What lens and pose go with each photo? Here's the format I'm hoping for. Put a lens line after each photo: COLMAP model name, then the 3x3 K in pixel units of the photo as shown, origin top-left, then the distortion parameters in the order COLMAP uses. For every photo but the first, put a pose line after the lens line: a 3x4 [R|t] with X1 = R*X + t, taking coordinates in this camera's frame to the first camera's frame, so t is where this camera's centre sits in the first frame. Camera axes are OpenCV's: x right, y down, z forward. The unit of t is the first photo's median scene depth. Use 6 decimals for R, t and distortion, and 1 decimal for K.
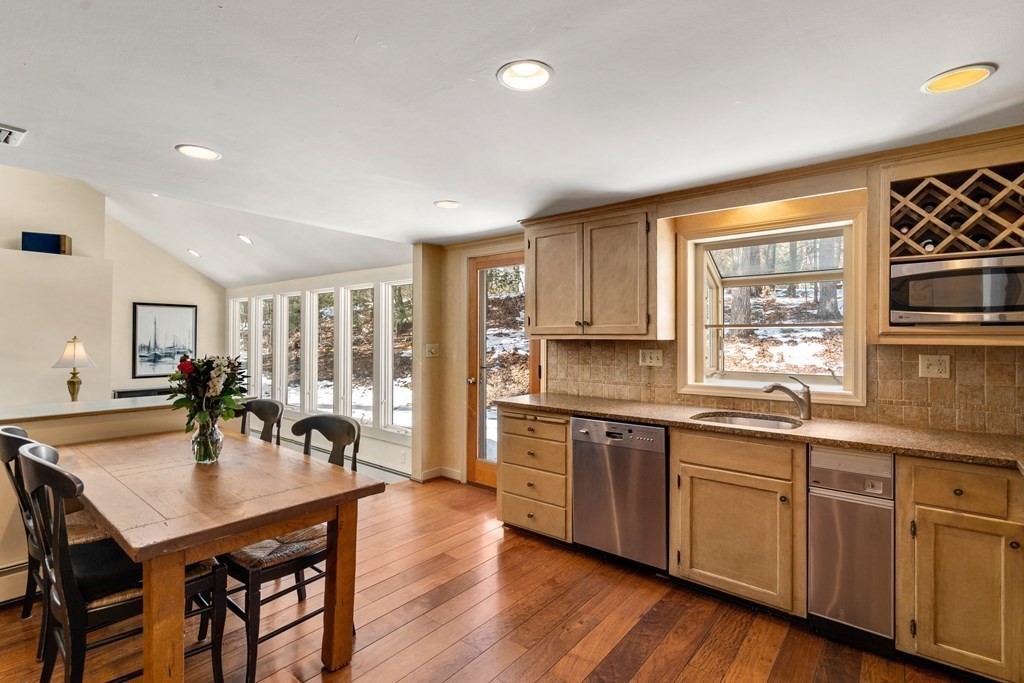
lens RADIAL K [[493.1, 0, 510.3], [0, 493.1, 335.0], [0, 0, 1]] dist [0.000901, -0.000174]
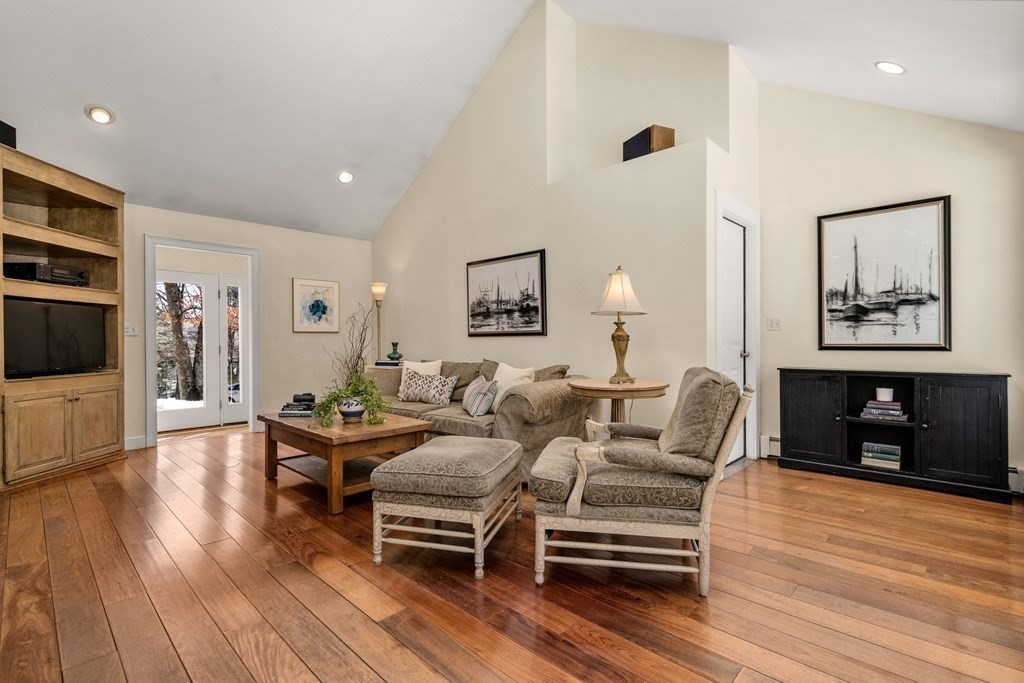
lens RADIAL K [[470.9, 0, 514.2], [0, 470.9, 340.2], [0, 0, 1]] dist [-0.003854, 0.001478]
pose [[-0.051621, -0.002258, -0.998664, -0.223344], [0.010317, 0.999943, -0.002795, 0.084144], [0.998613, -0.010448, -0.051595, 0.754848]]
